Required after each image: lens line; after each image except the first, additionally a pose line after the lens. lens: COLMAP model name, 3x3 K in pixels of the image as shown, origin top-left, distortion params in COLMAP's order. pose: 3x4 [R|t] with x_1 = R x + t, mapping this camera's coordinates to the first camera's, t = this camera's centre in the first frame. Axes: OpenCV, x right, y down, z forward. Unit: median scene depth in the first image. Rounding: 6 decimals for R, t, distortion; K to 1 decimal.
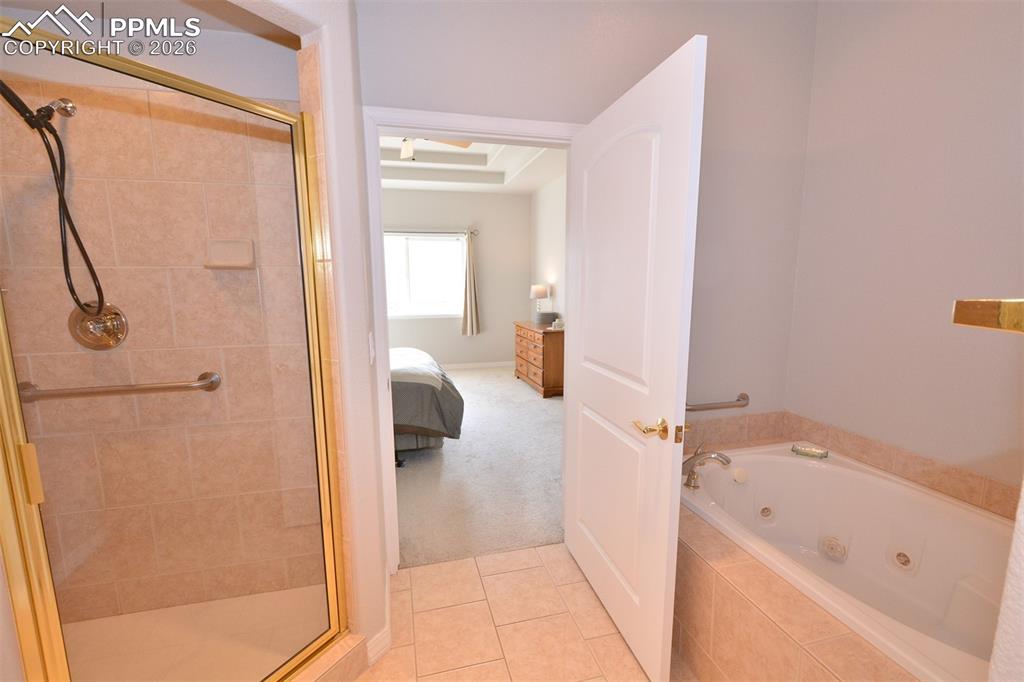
lens RADIAL K [[448.0, 0, 508.7], [0, 448.0, 351.1], [0, 0, 1]] dist [0.002487, -0.005541]
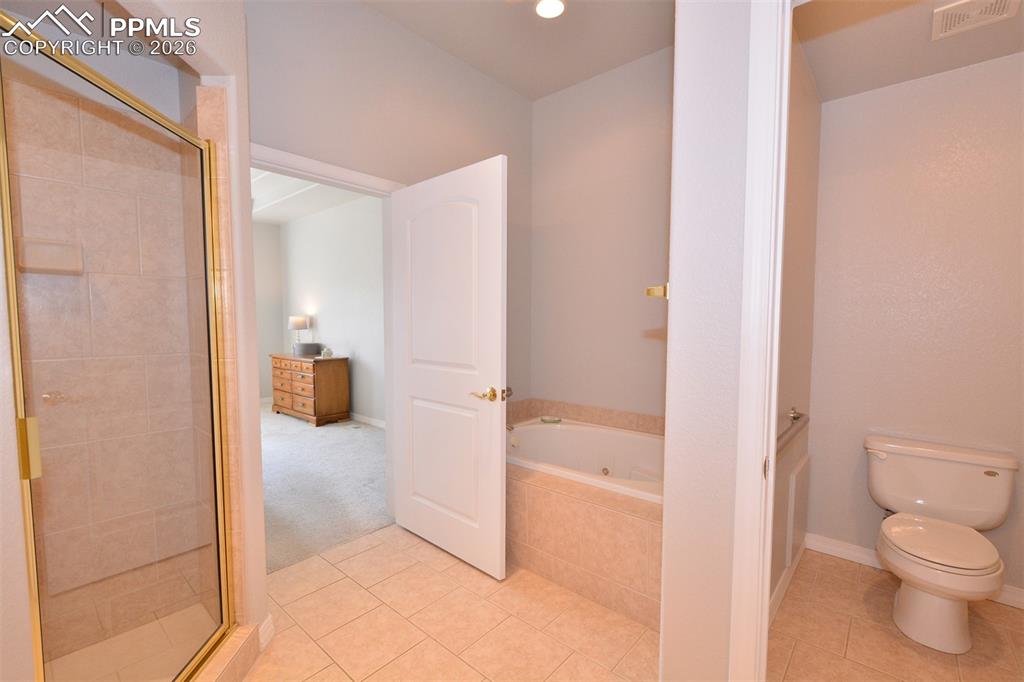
lens RADIAL K [[448.0, 0, 508.7], [0, 448.0, 351.1], [0, 0, 1]] dist [0.002487, -0.005541]
pose [[0.828097, -0.031260, 0.559713, -0.286696], [0.080258, 0.994770, -0.063183, 0.080936], [-0.554810, 0.097243, 0.826275, -0.189650]]
